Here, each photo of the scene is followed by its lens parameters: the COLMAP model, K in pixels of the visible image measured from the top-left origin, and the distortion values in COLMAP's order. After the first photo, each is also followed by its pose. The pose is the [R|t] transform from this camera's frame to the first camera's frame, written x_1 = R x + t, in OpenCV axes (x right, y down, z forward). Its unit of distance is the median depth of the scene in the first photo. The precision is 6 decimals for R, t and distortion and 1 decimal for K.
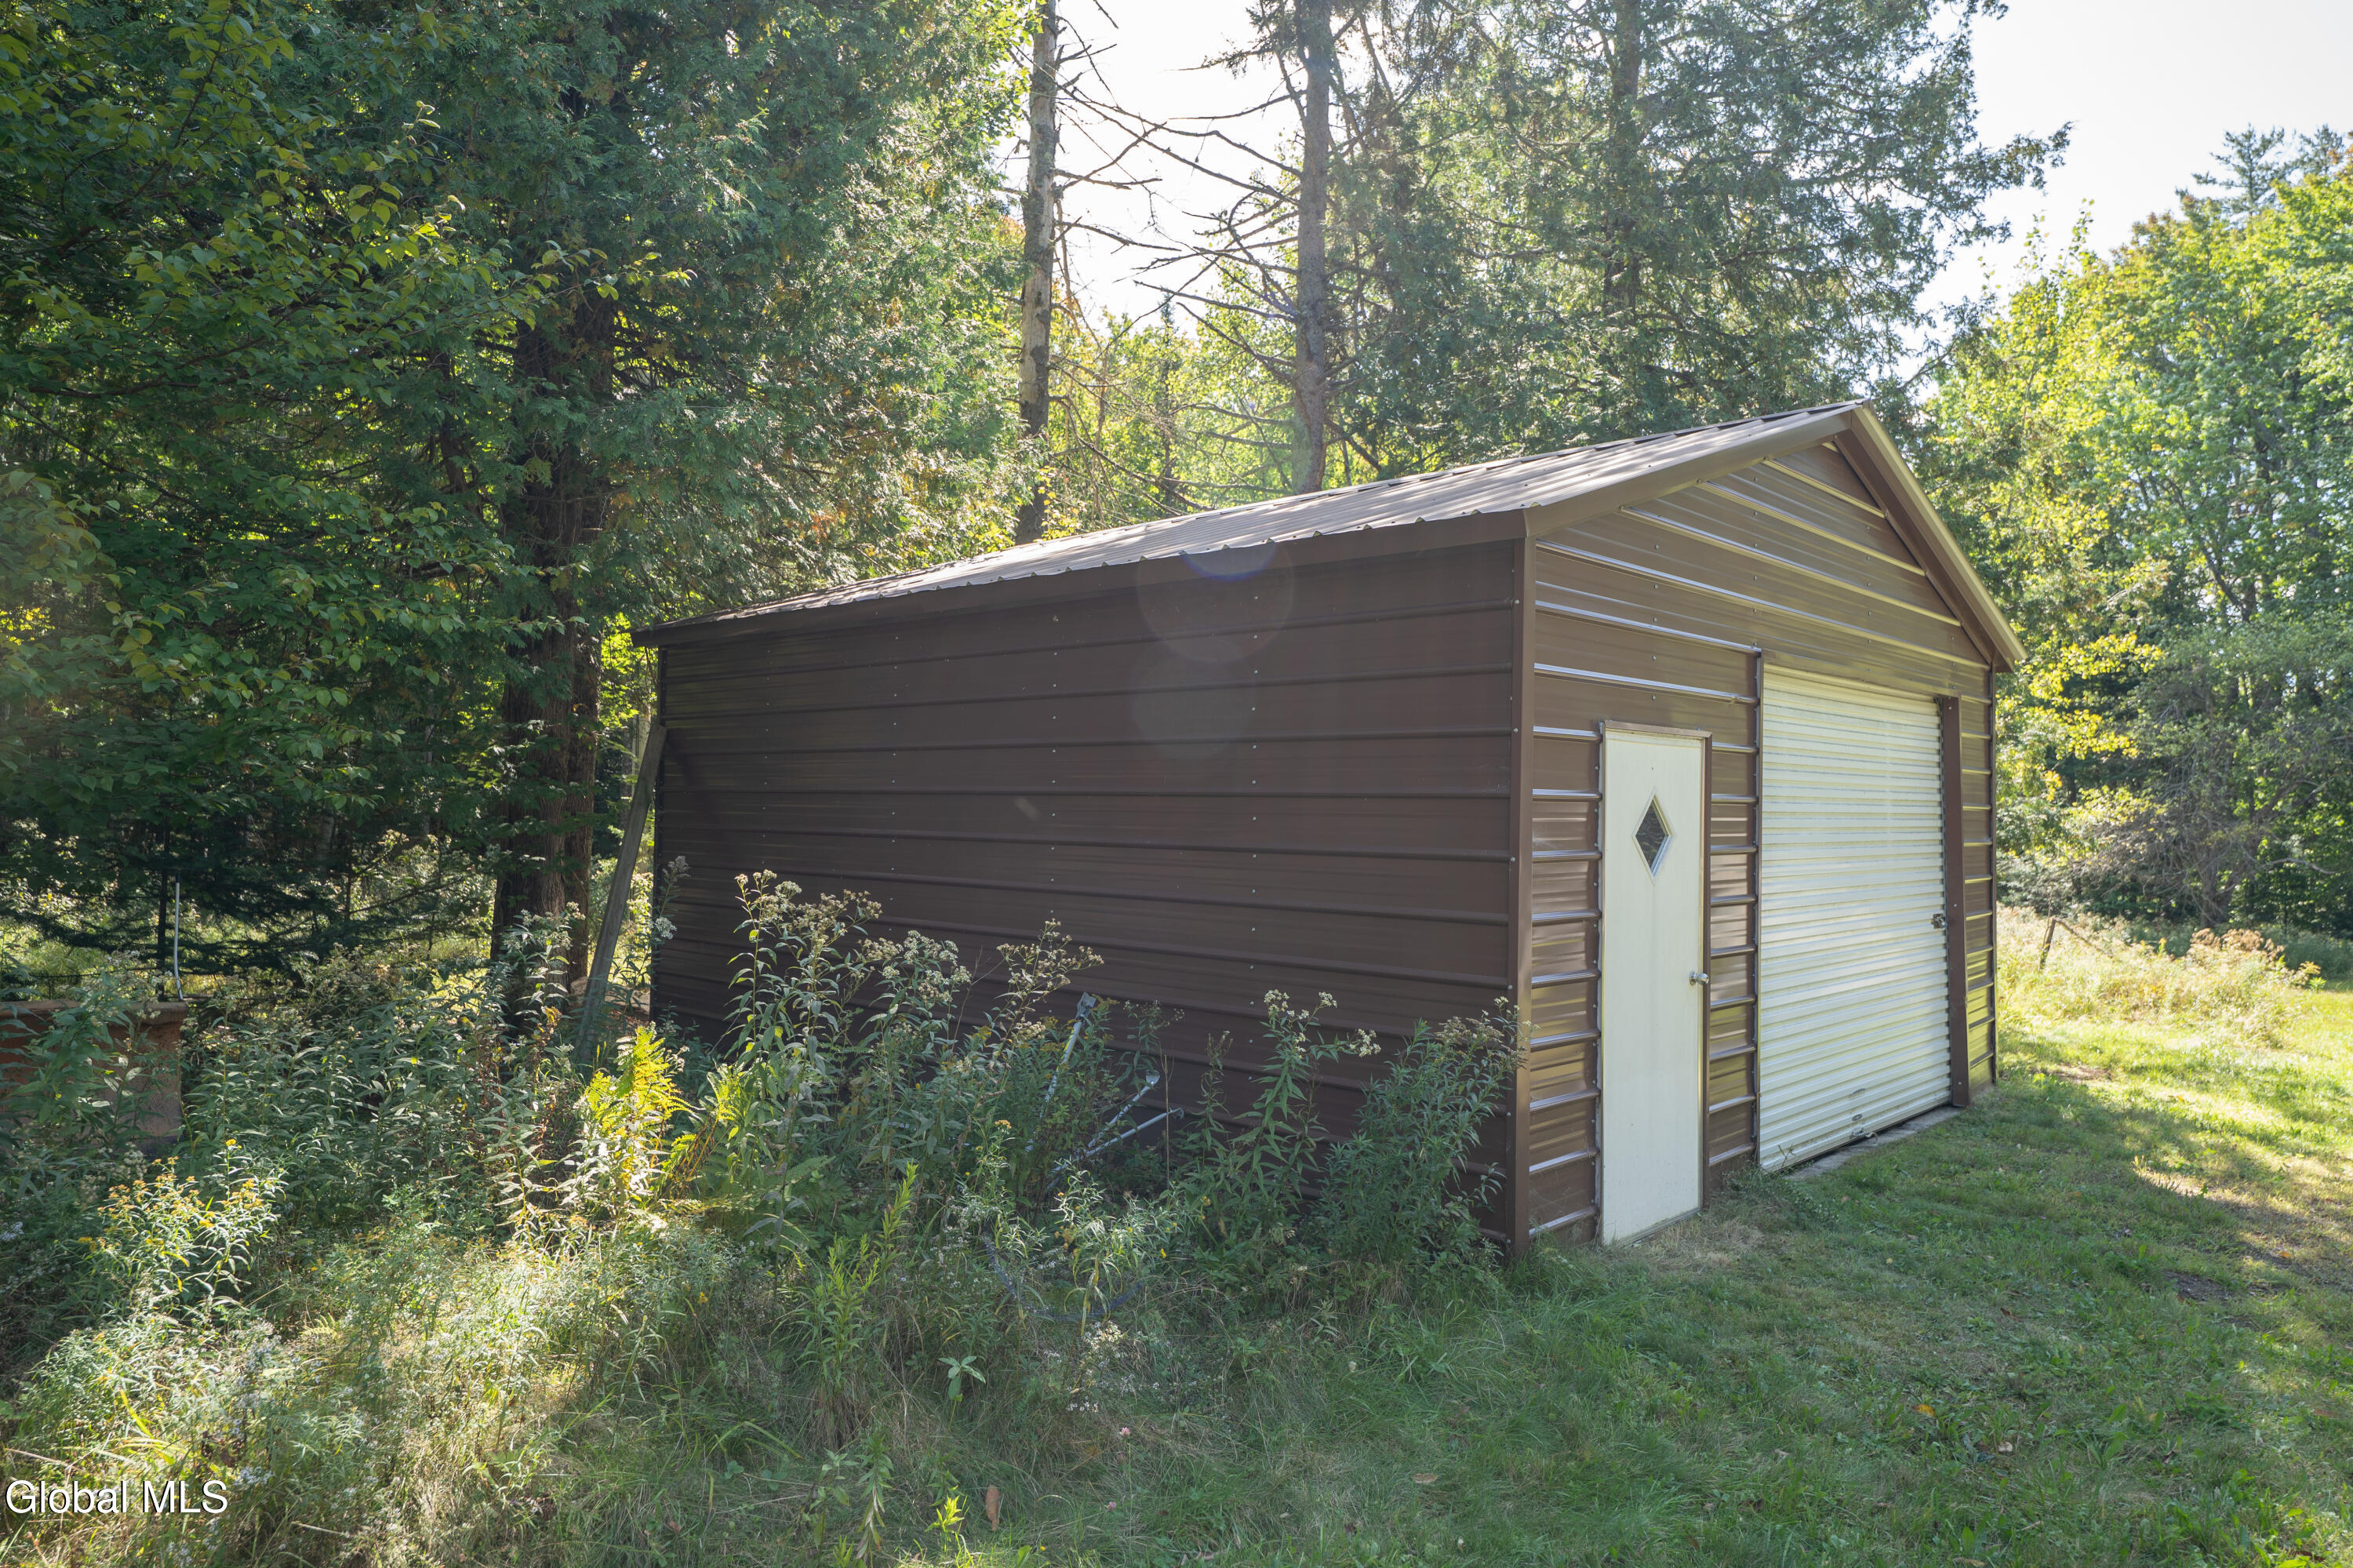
lens RADIAL K [[1438.0, 0, 1175.4], [0, 1438.0, 798.7], [0, 0, 1]] dist [0.004393, 0.004139]
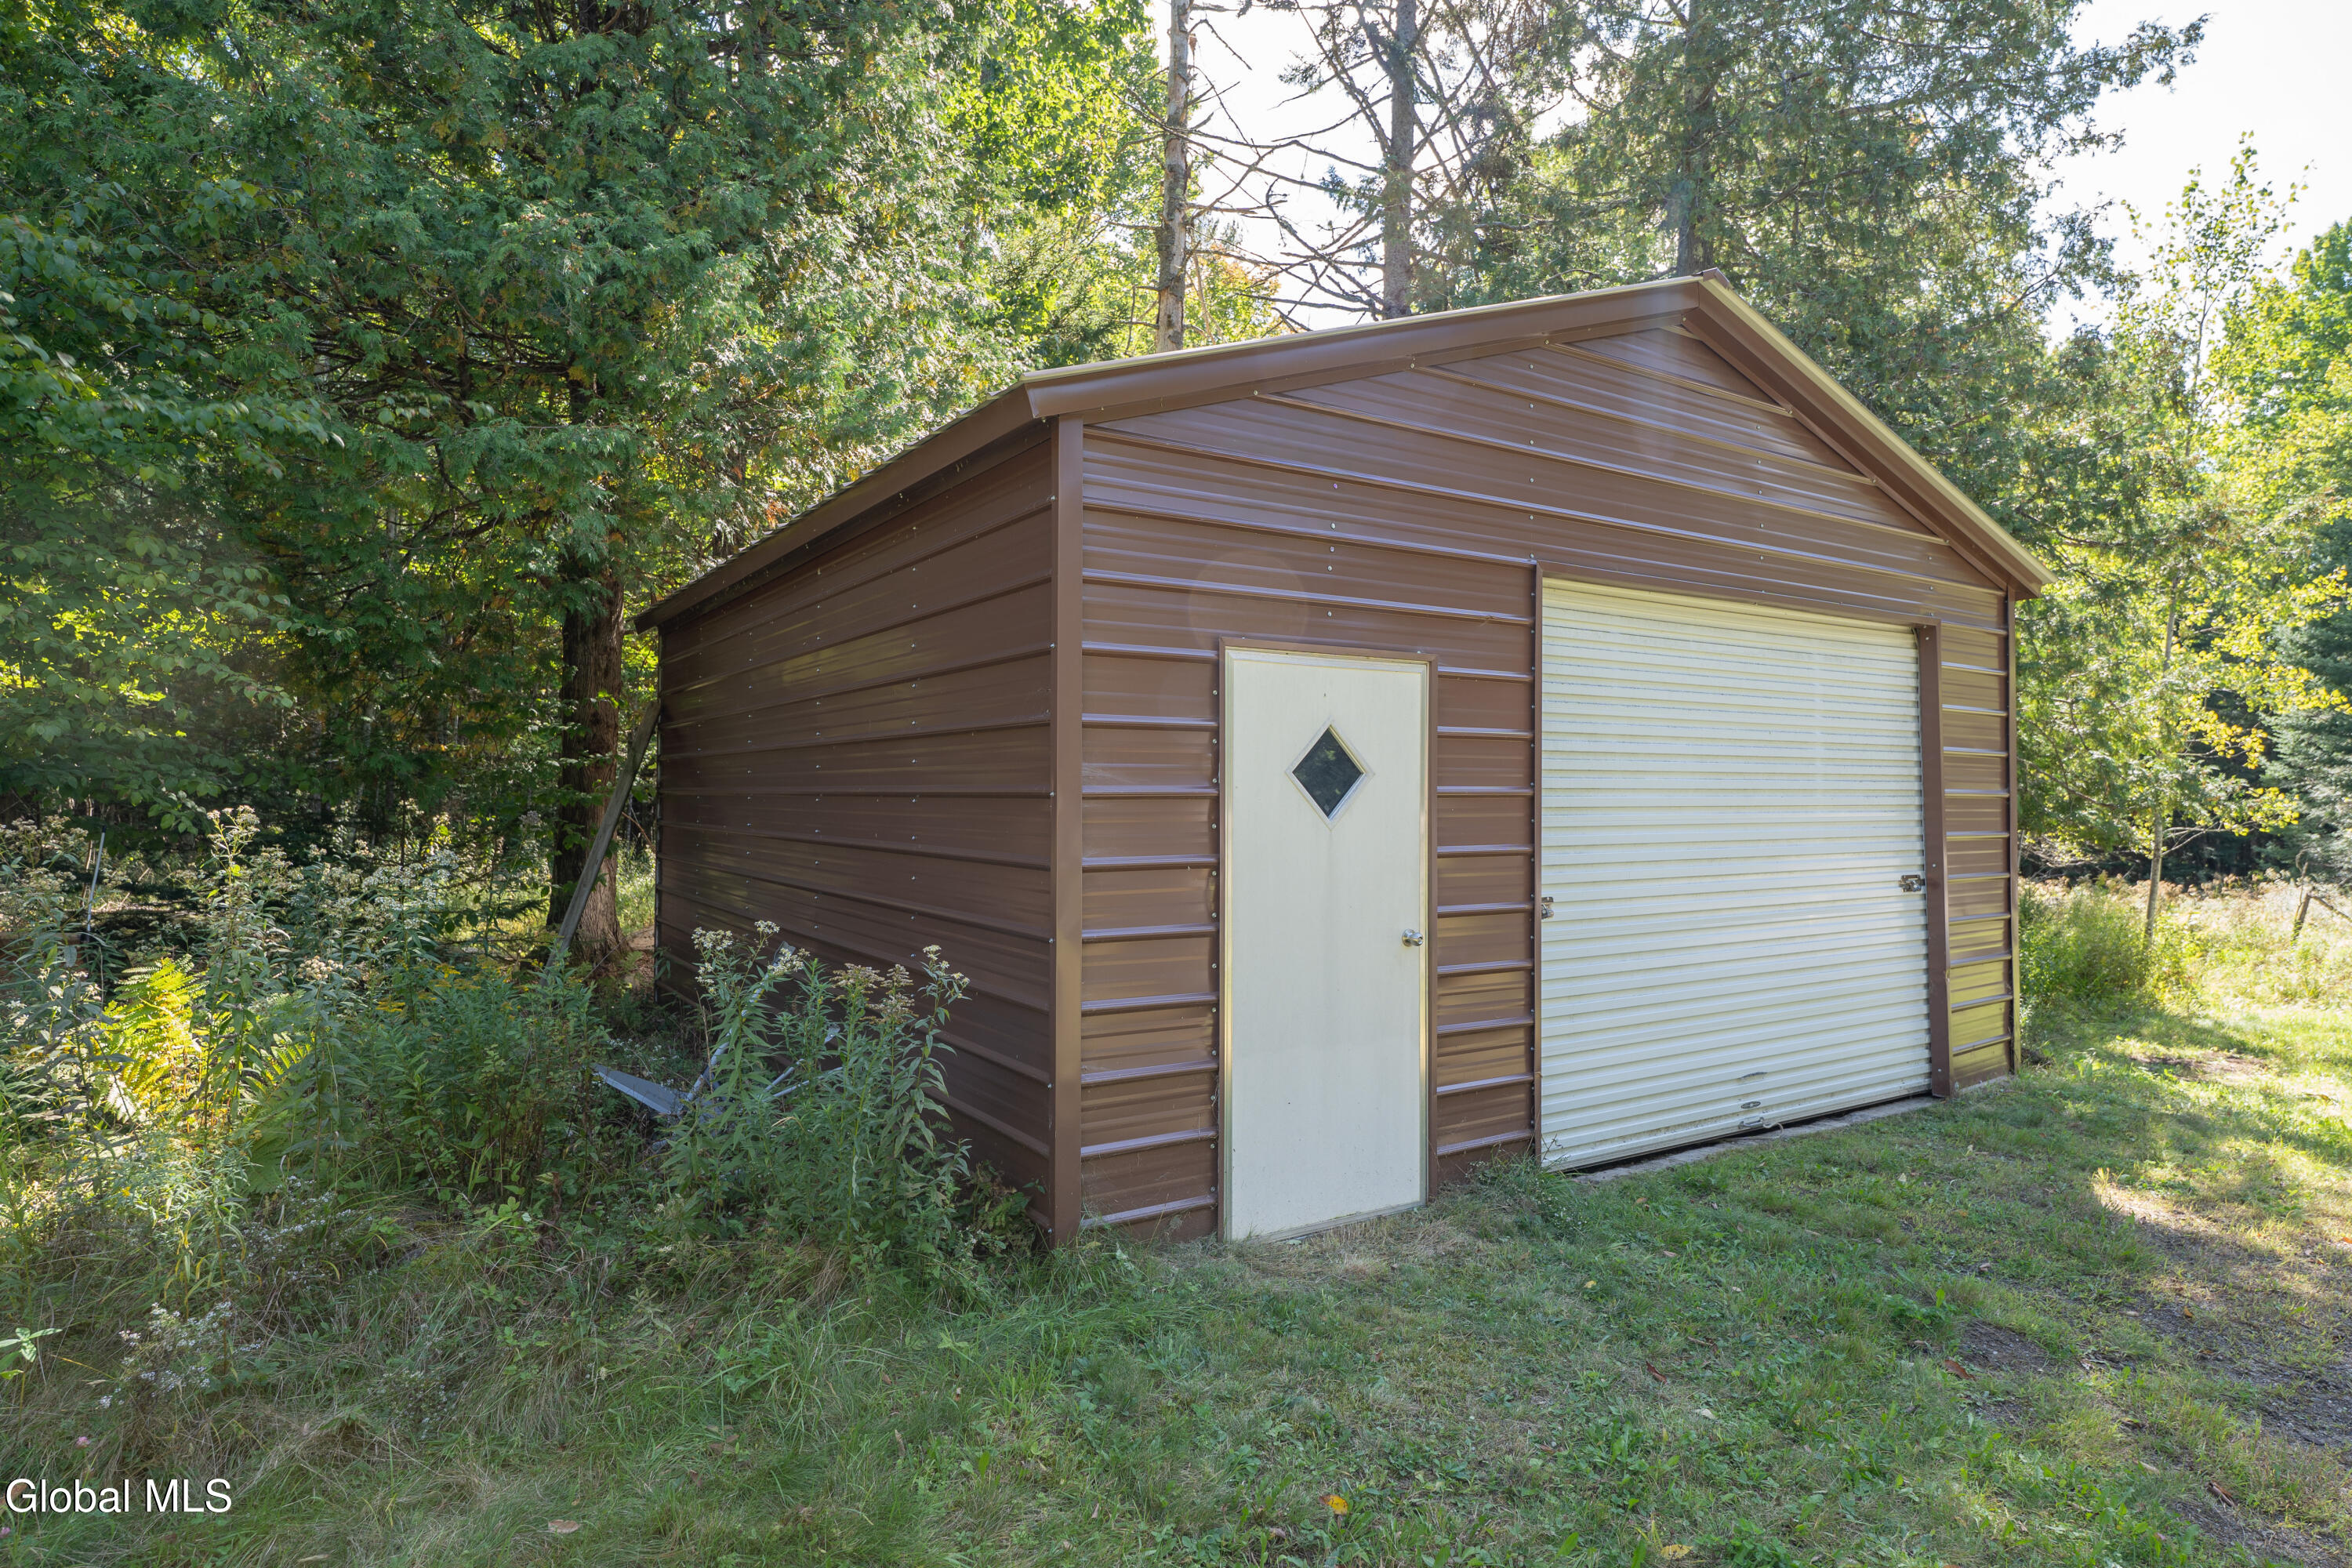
lens RADIAL K [[1246.8, 0, 1172.8], [0, 1246.8, 784.8], [0, 0, 1]] dist [-0.012470, -0.006526]
pose [[0.970176, -0.011773, -0.242114, 0.294272], [0.011157, 0.999930, -0.003914, 0.024624], [0.242143, 0.001096, 0.970240, 0.172036]]
